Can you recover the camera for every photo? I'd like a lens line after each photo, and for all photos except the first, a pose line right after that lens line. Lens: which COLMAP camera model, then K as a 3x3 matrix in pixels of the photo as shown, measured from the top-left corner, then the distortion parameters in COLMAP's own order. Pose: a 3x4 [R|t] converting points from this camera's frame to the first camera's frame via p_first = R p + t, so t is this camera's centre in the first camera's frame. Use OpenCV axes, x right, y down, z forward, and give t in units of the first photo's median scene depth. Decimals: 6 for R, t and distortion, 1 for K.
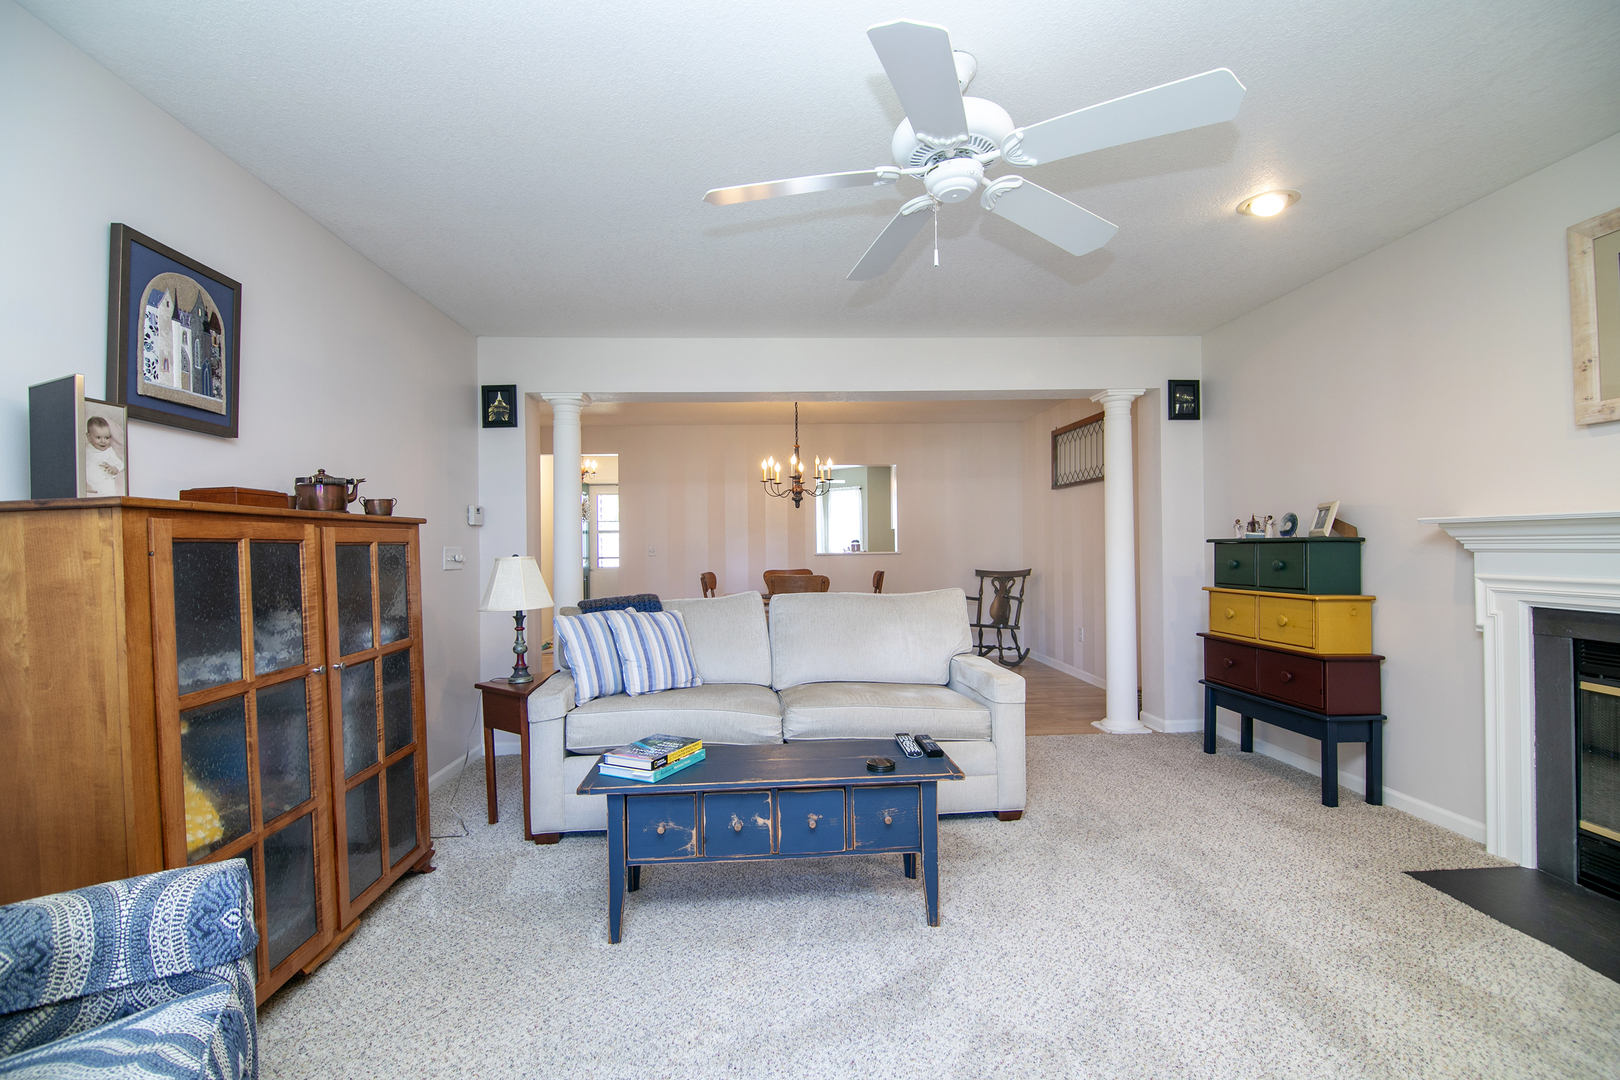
lens RADIAL K [[729.7, 0, 810.6], [0, 729.7, 530.6], [0, 0, 1]] dist [-0.006755, -0.007022]
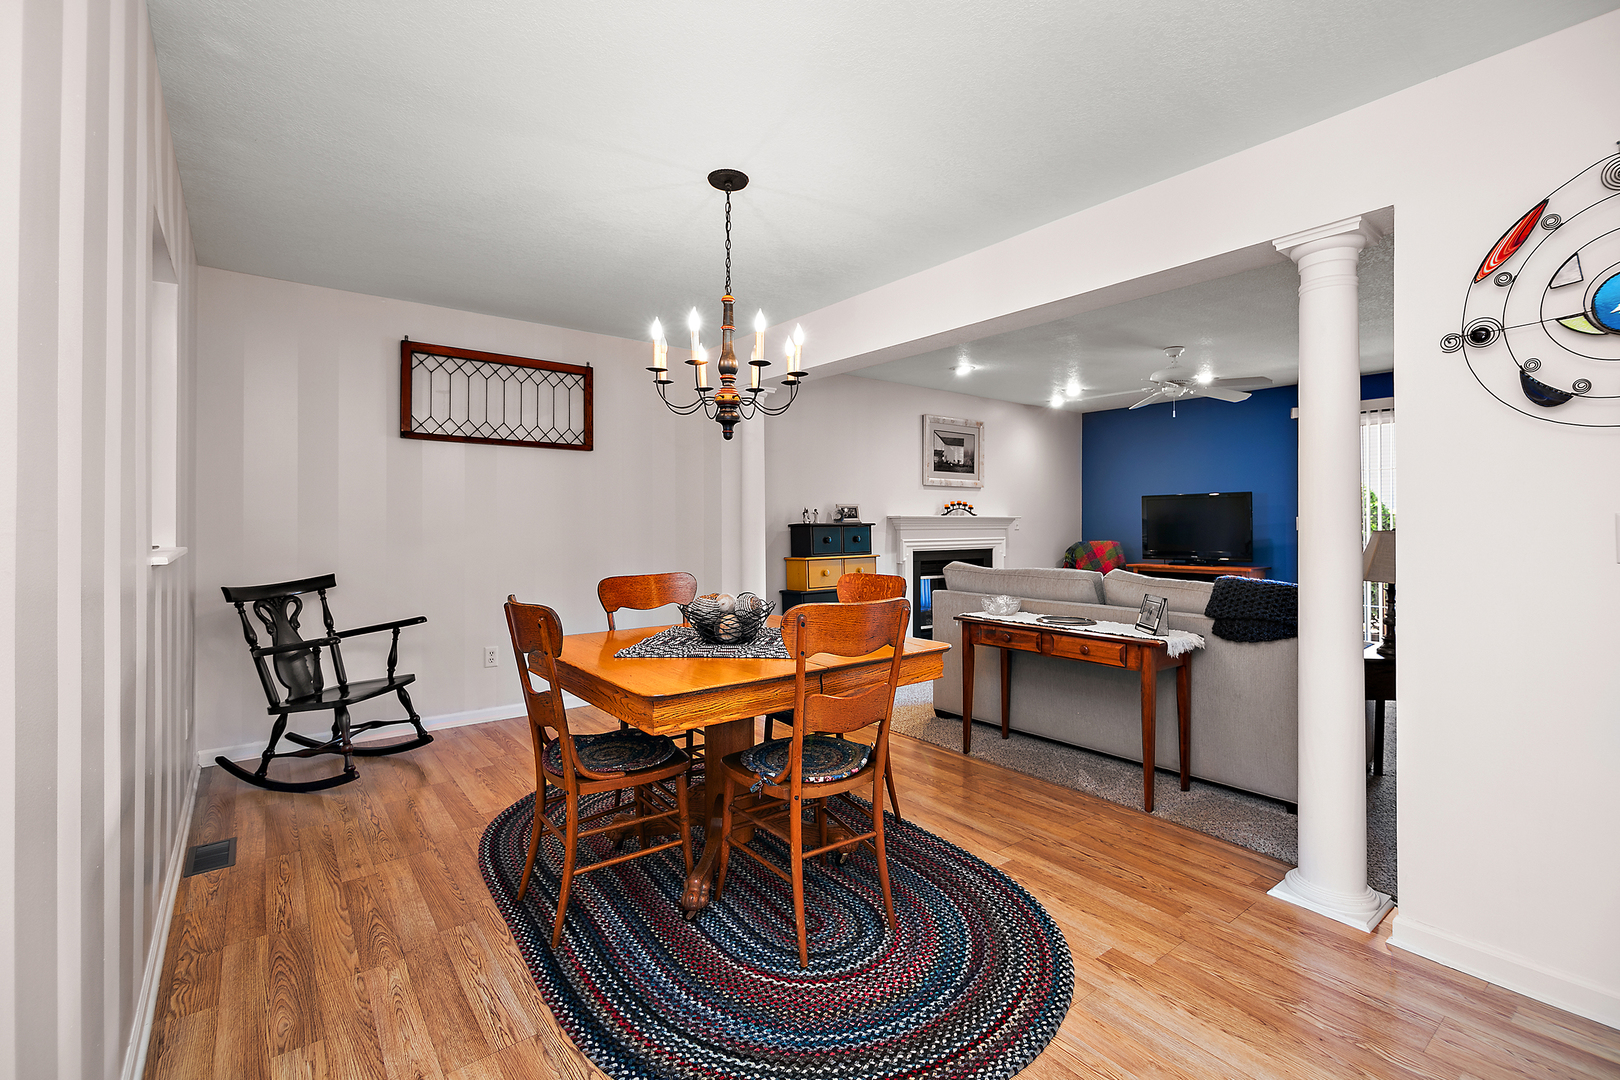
lens RADIAL K [[694.8, 0, 820.8], [0, 694.8, 510.8], [0, 0, 1]] dist [0.003383, 0.000045]
pose [[-0.579710, 0.020822, 0.814557, -0.884495], [-0.013062, 0.999308, -0.034840, 0.053556], [-0.814719, -0.030837, -0.579036, 2.776482]]
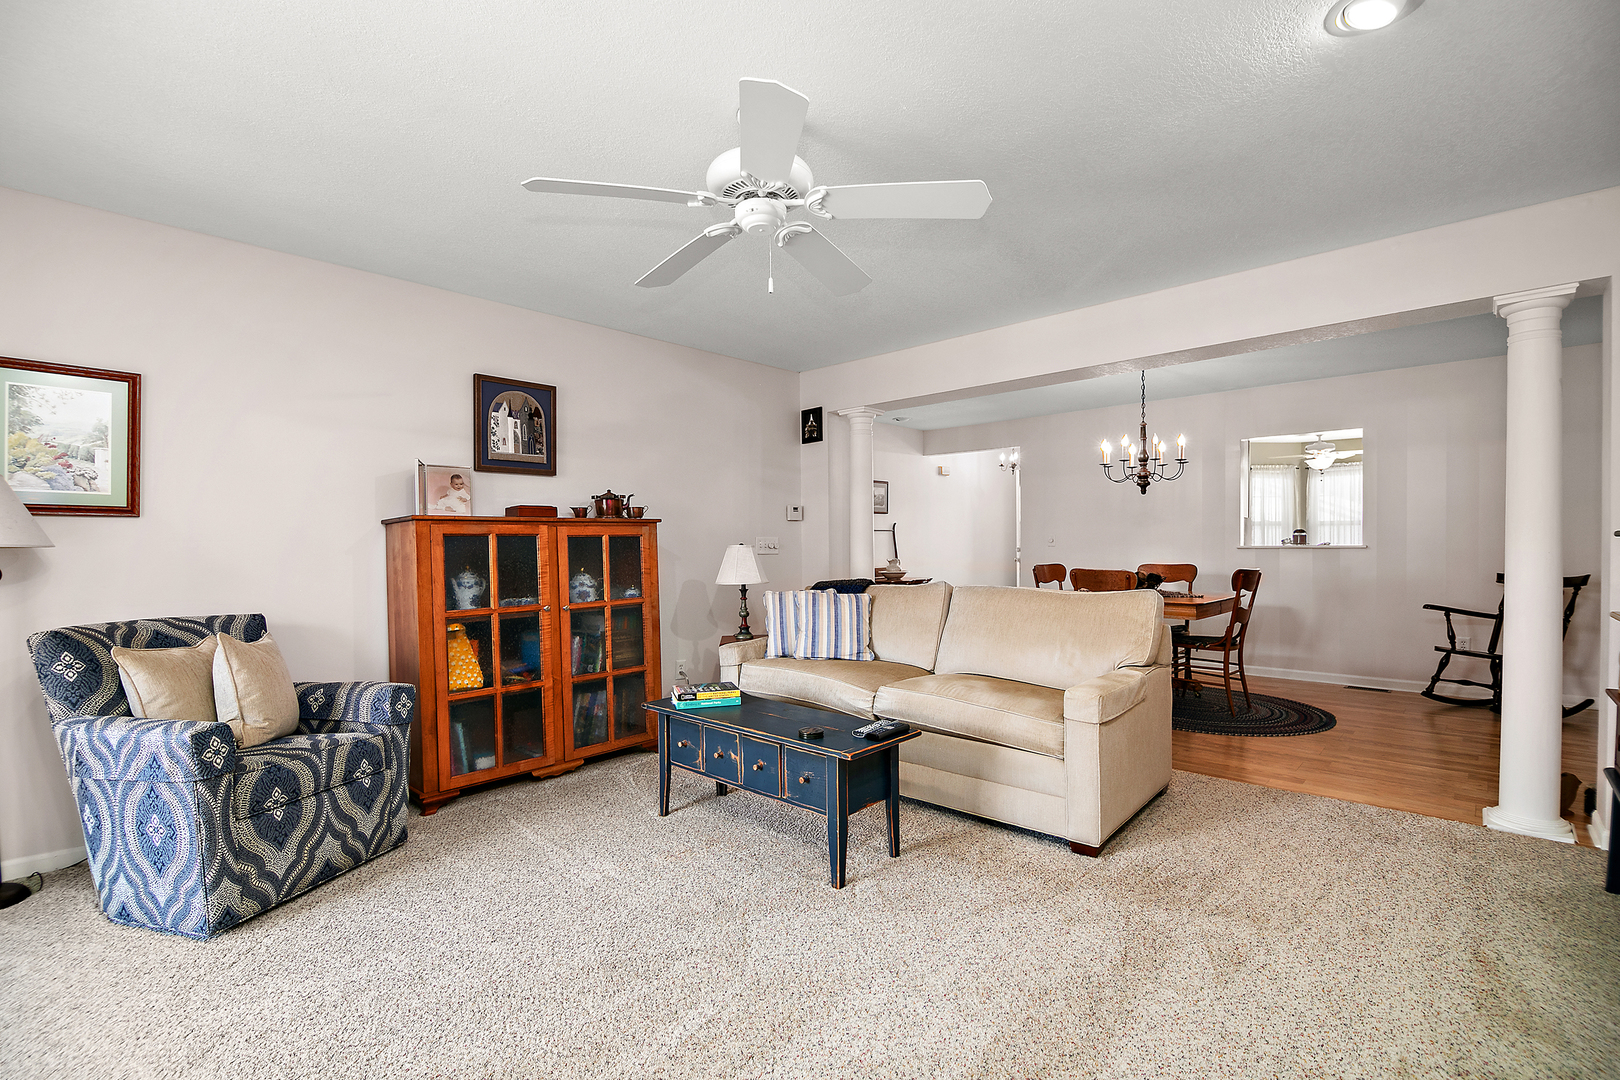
lens RADIAL K [[729.7, 0, 797.3], [0, 729.7, 545.1], [0, 0, 1]] dist [-0.006755, -0.007022]
pose [[0.679165, 0.013990, -0.733853, 0.817995], [0.012558, 0.999451, 0.030675, -0.005420], [0.733879, -0.030049, 0.678616, 0.201493]]
